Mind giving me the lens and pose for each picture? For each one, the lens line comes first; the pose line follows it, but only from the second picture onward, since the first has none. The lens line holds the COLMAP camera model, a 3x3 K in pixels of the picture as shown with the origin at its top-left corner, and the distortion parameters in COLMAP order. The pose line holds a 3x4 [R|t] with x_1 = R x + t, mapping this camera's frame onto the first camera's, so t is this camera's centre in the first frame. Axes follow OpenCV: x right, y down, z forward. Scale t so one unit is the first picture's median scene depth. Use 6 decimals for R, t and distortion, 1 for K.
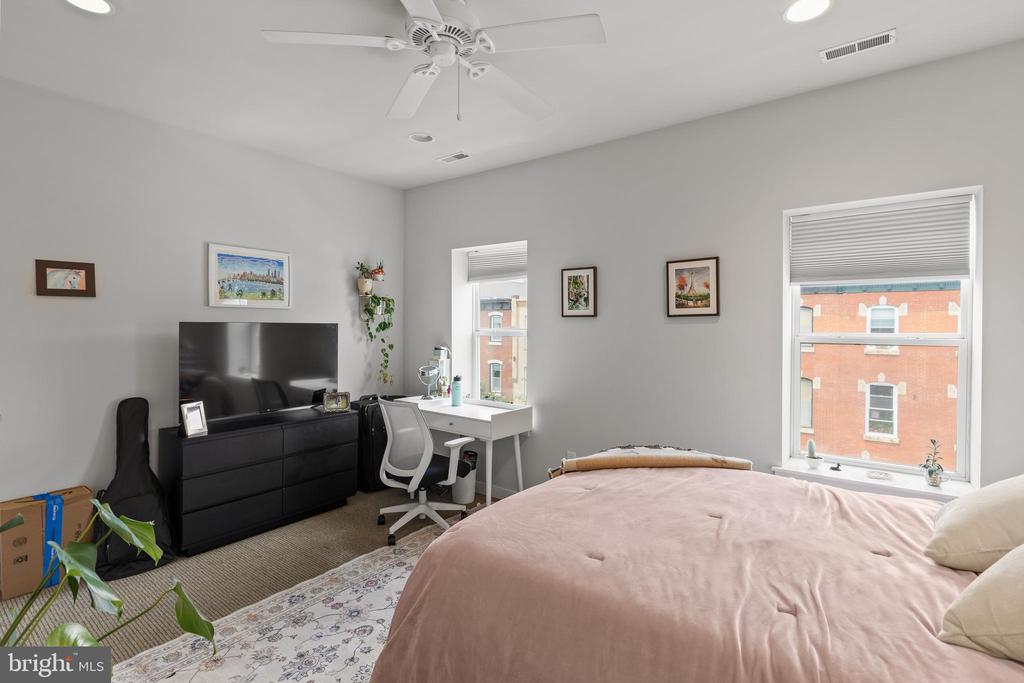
lens RADIAL K [[490.9, 0, 512.7], [0, 490.9, 331.0], [0, 0, 1]] dist [-0.004686, 0.001770]
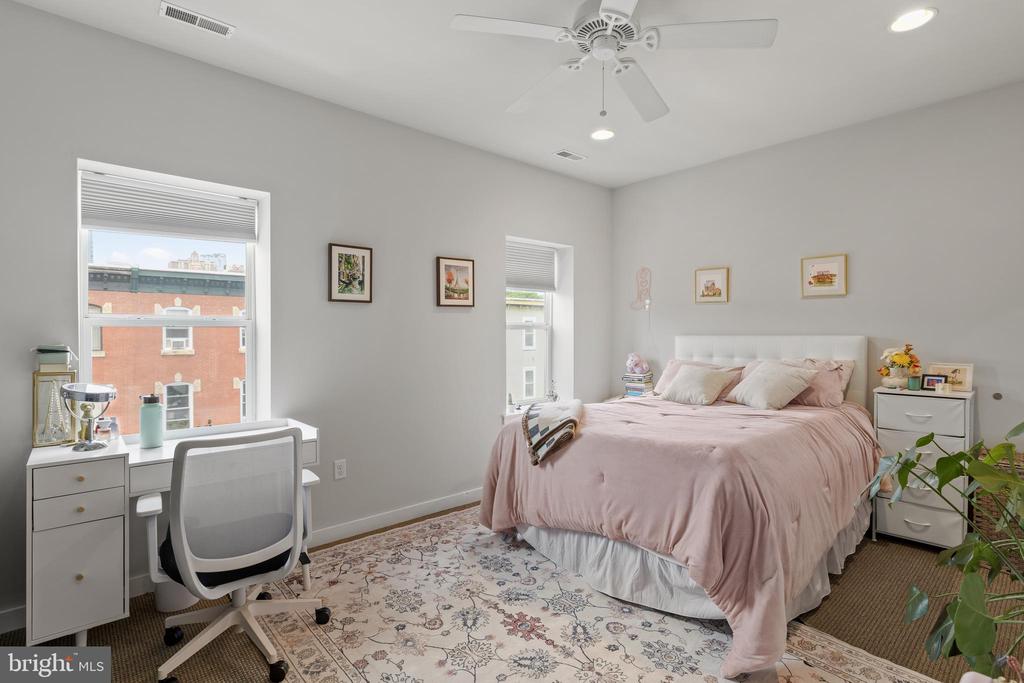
lens RADIAL K [[508.3, 0, 512.9], [0, 508.3, 338.3], [0, 0, 1]] dist [-0.000841, -0.000009]
pose [[0.171310, -0.017221, 0.985067, -0.711743], [0.012597, 0.999804, 0.015288, 0.025840], [-0.985137, 0.009789, 0.171493, 0.564307]]
